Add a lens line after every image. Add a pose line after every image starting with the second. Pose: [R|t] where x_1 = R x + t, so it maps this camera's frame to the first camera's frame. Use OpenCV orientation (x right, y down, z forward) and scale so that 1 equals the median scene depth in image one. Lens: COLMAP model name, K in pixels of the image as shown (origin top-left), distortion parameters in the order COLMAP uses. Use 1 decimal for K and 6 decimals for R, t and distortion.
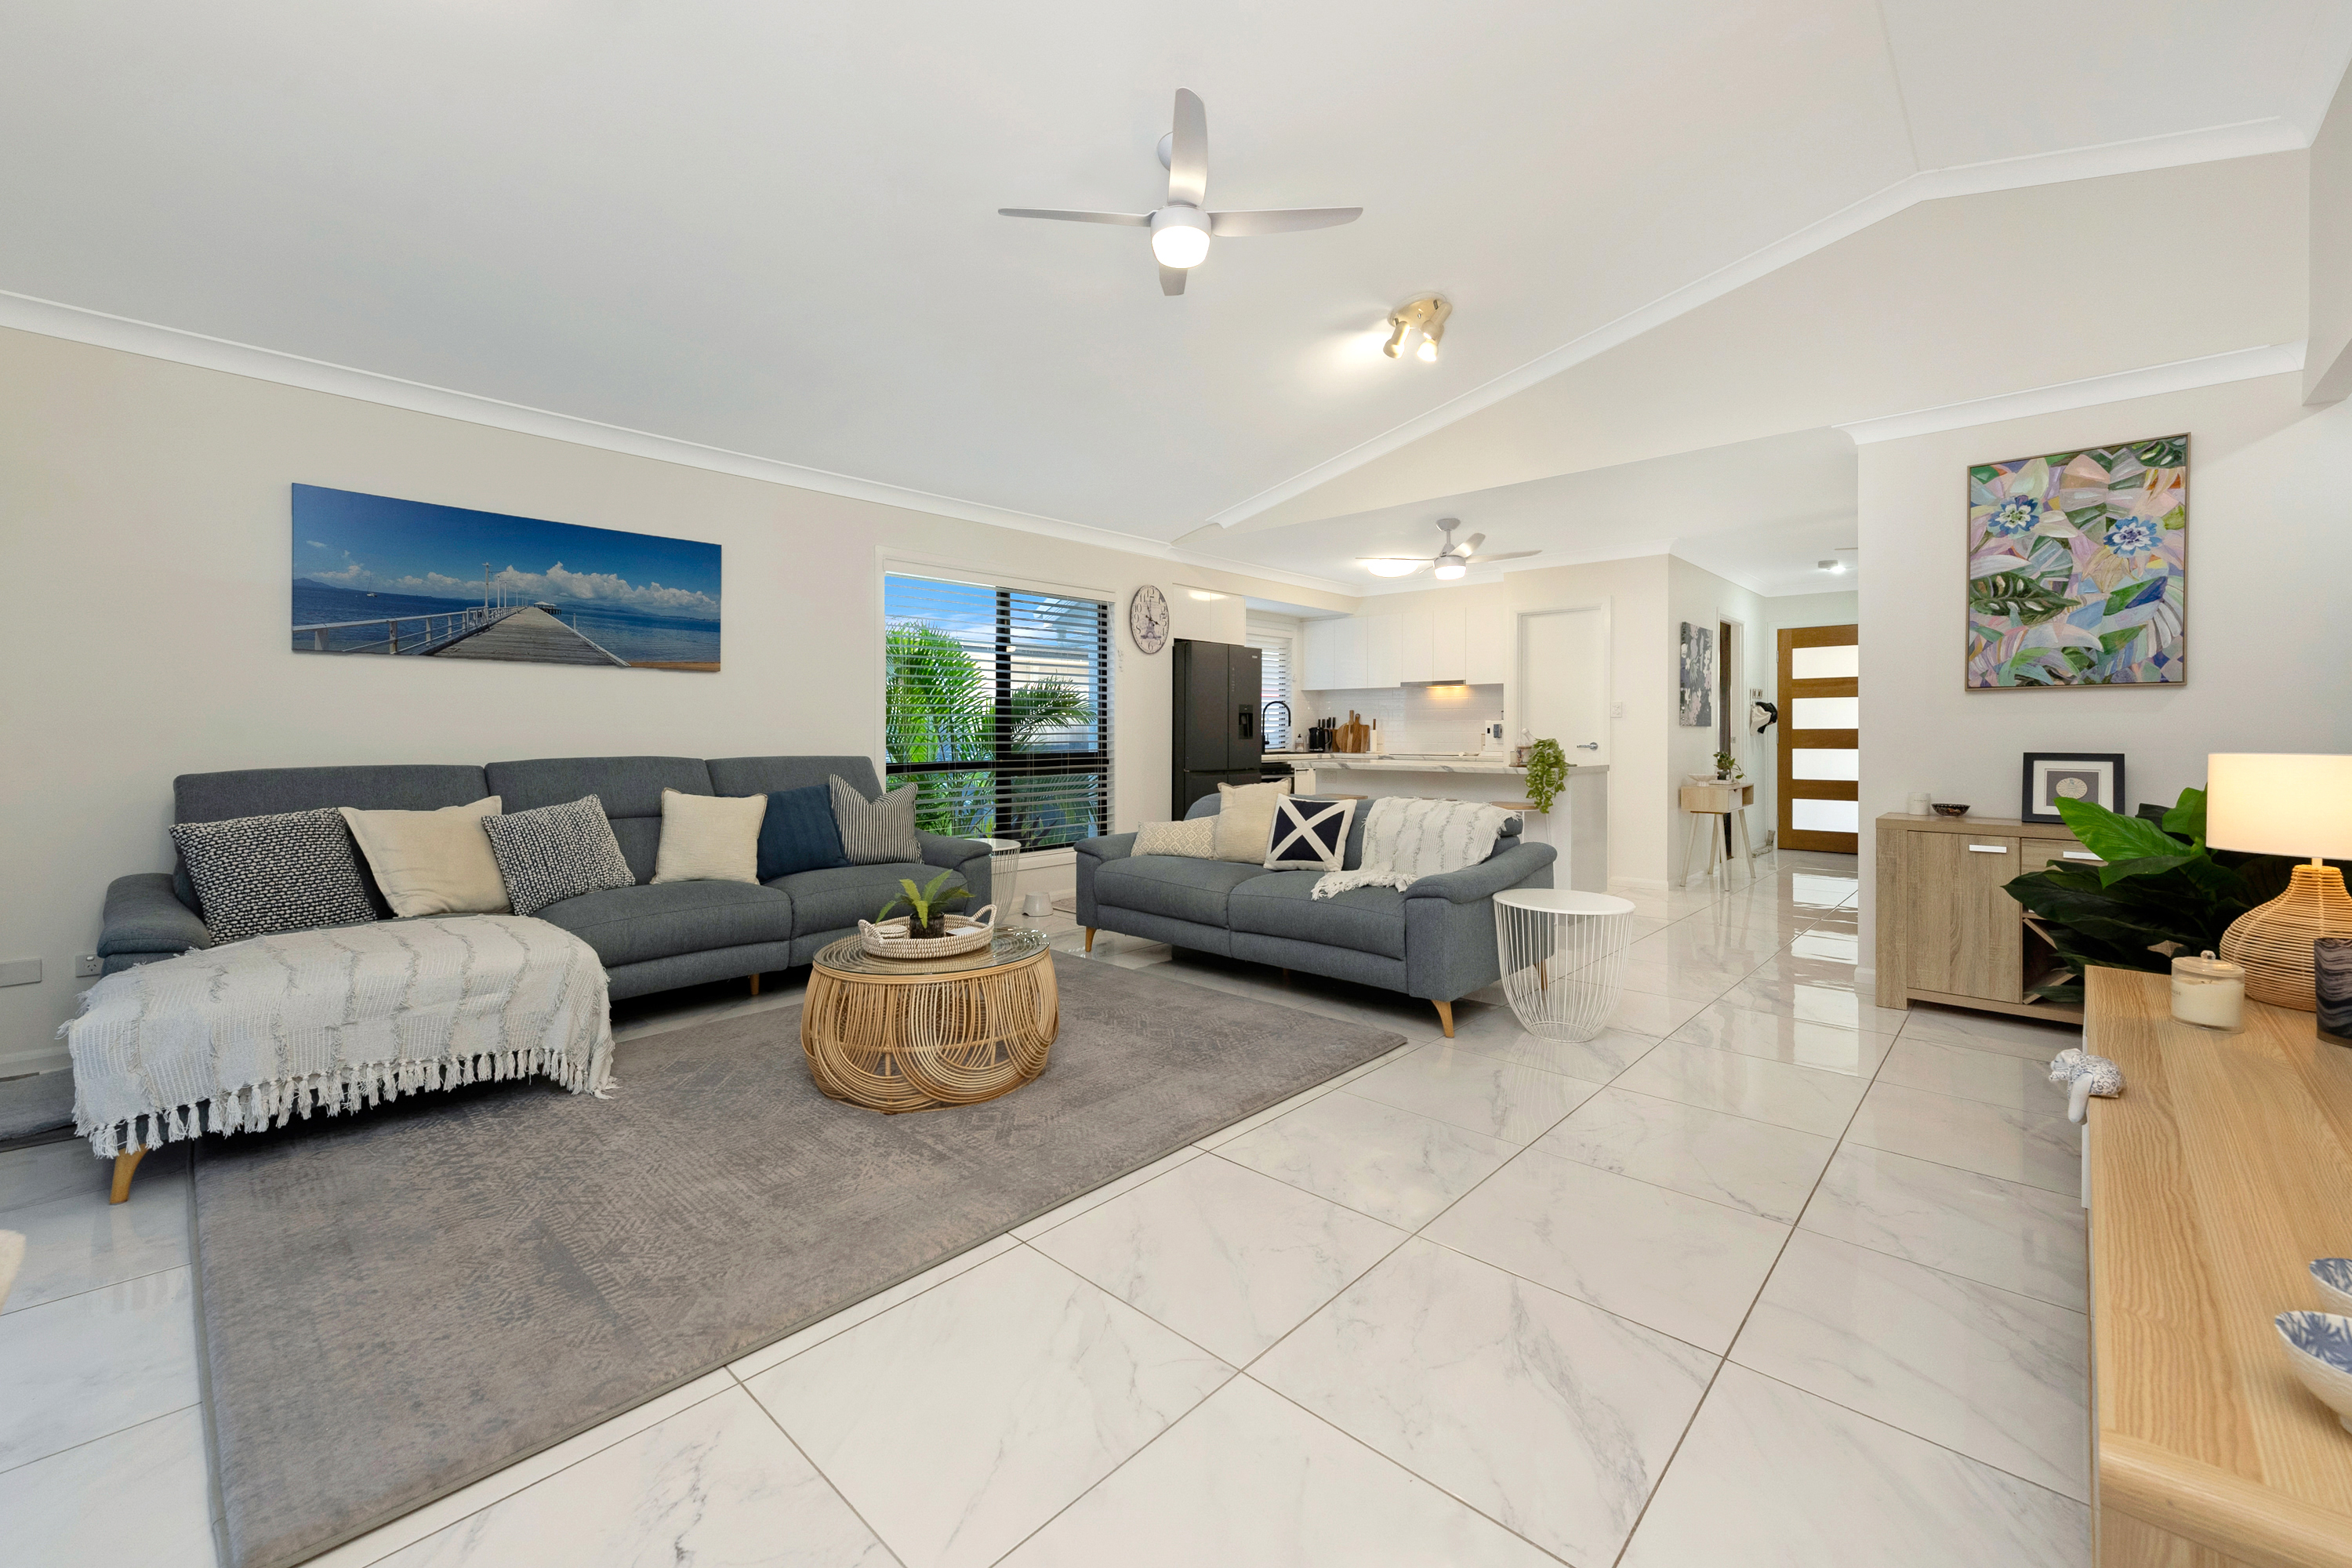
lens RADIAL K [[949.3, 0, 1172.2], [0, 949.3, 729.3], [0, 0, 1]] dist [0.002351, 0.000128]
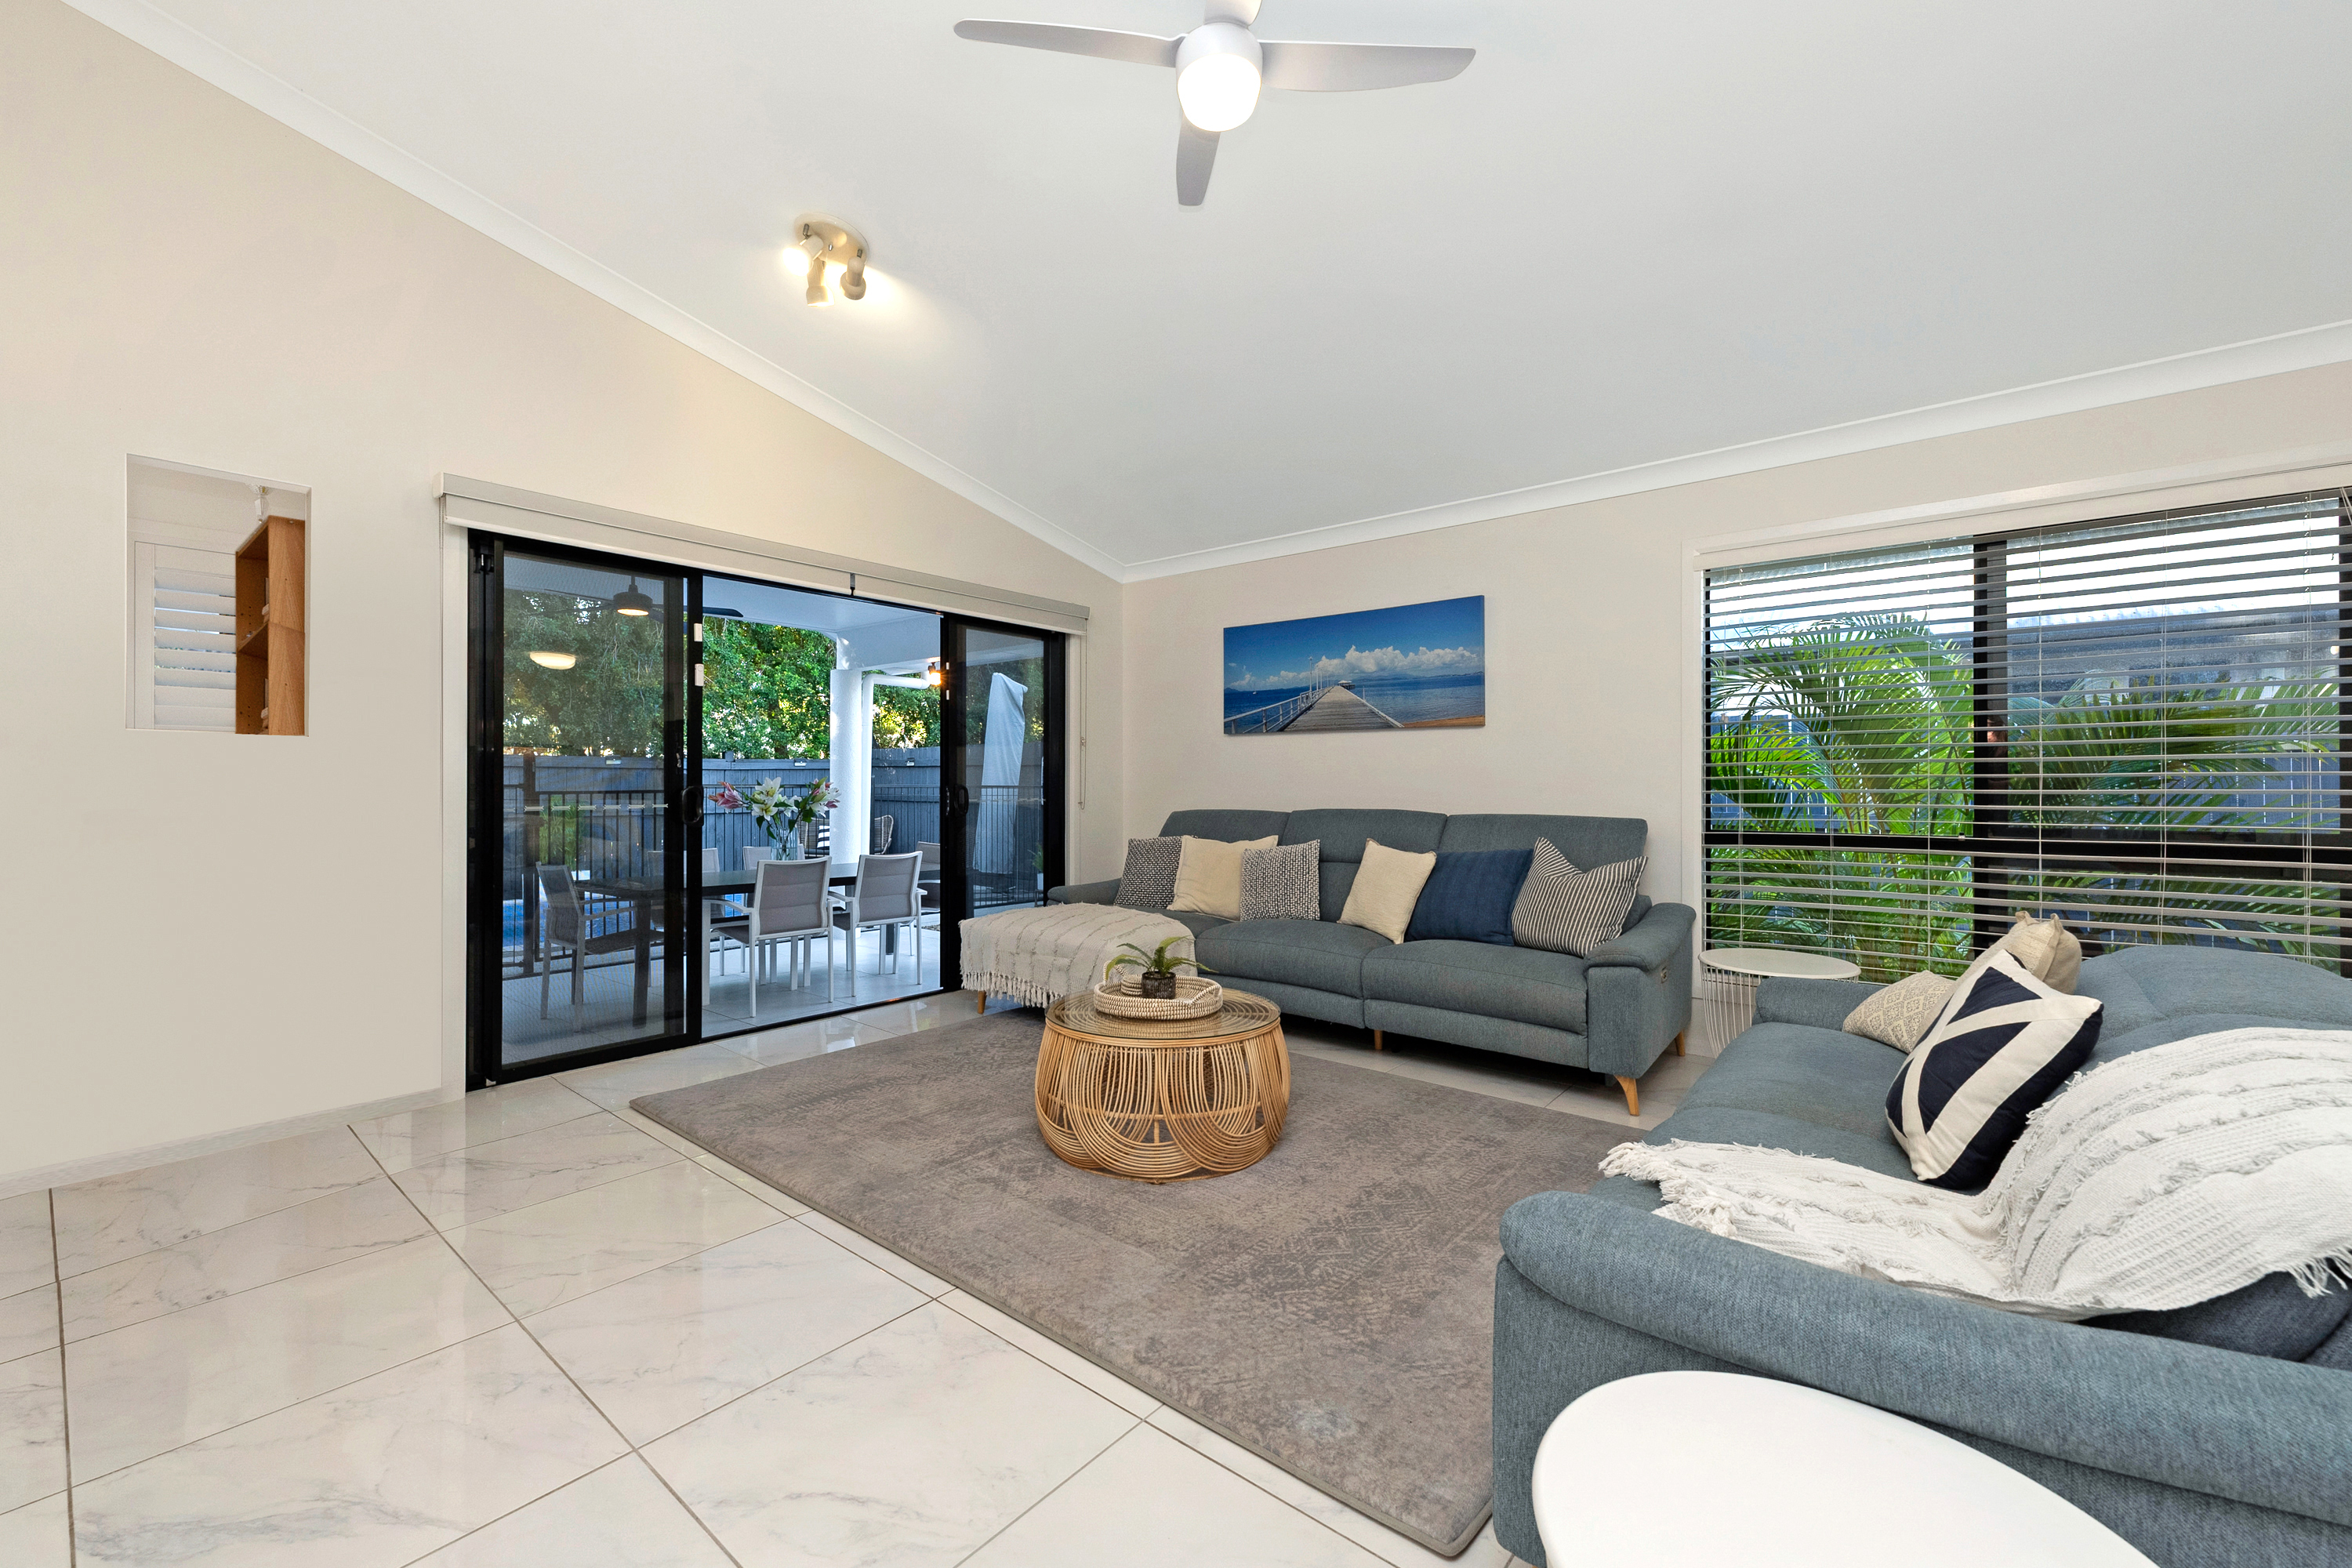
lens RADIAL K [[942.3, 0, 1176.0], [0, 942.3, 784.0], [0, 0, 1]] dist [0.000192, -0.000122]
pose [[0.060251, -0.001432, -0.998182, 0.351207], [0.001670, 0.999998, -0.001333, -0.000021], [0.998182, -0.001587, 0.060254, 0.471226]]
